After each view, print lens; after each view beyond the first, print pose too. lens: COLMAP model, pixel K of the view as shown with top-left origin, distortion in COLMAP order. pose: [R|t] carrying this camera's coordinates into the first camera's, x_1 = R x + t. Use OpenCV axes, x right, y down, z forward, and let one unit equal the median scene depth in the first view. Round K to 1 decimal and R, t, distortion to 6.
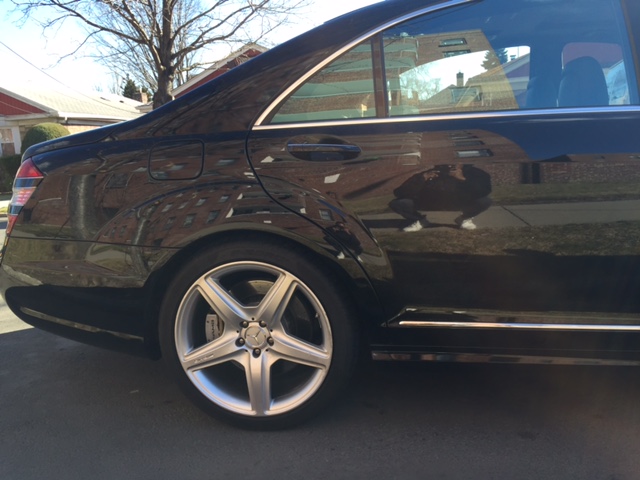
lens RADIAL K [[553.0, 0, 322.8], [0, 553.0, 235.7], [0, 0, 1]] dist [0.101201, -0.142416]
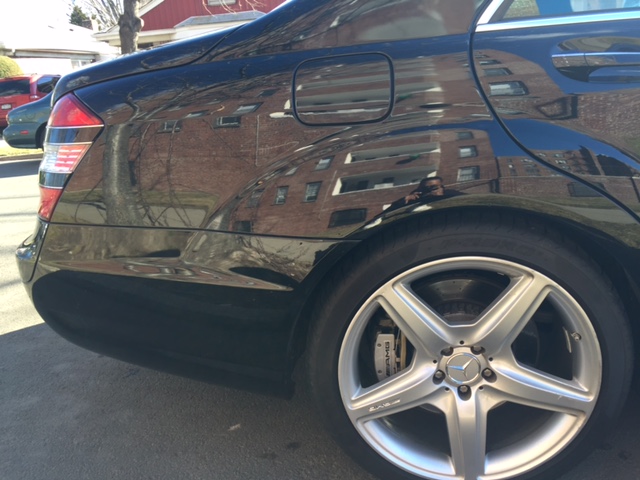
lens RADIAL K [[553.0, 0, 322.8], [0, 553.0, 235.7], [0, 0, 1]] dist [0.101201, -0.142416]
pose [[0.997073, -0.041128, 0.064445, -0.315721], [0.033228, 0.992315, 0.119188, -0.051859], [-0.068851, -0.116698, 0.990778, 0.387720]]
